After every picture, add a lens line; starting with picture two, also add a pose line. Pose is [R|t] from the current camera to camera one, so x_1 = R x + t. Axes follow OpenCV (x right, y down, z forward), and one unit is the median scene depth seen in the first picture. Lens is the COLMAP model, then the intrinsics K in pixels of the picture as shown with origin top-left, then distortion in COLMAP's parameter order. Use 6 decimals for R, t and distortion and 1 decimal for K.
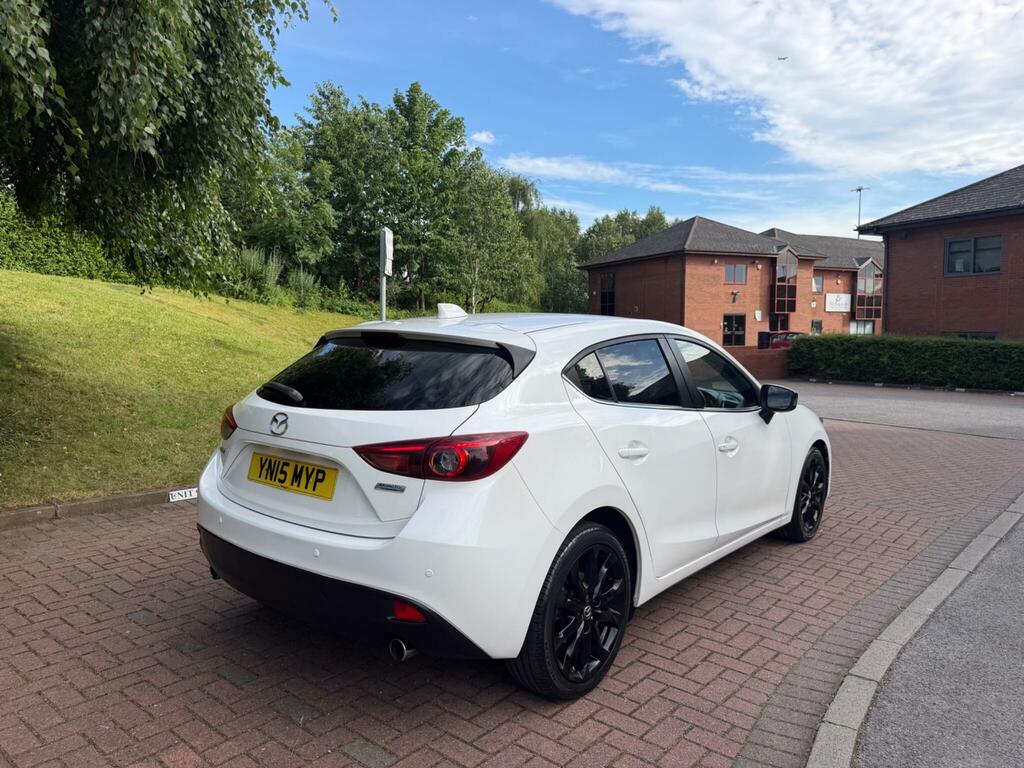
lens RADIAL K [[722.4, 0, 510.2], [0, 722.4, 390.9], [0, 0, 1]] dist [0.037474, -0.045547]
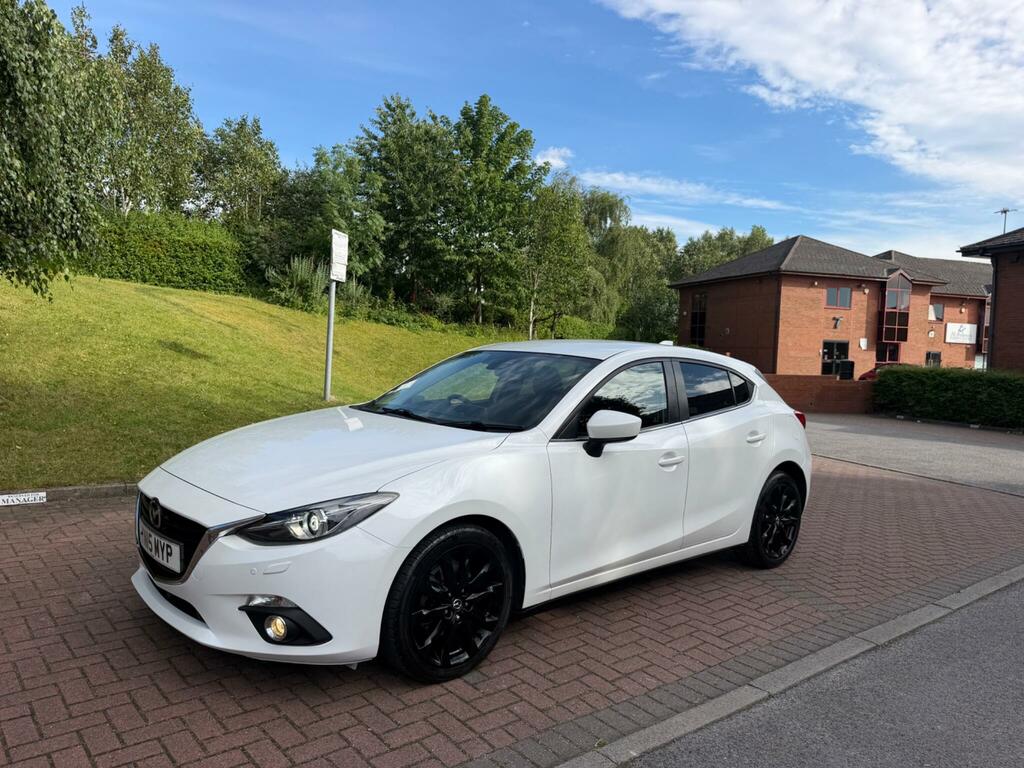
lens RADIAL K [[722.4, 0, 508.2], [0, 722.4, 388.9], [0, 0, 1]] dist [0.037474, -0.045547]
pose [[0.986358, 0.048528, -0.157299, 0.401574], [-0.052777, 0.998343, -0.022946, -0.018395], [0.155925, 0.030935, 0.987284, 0.206235]]
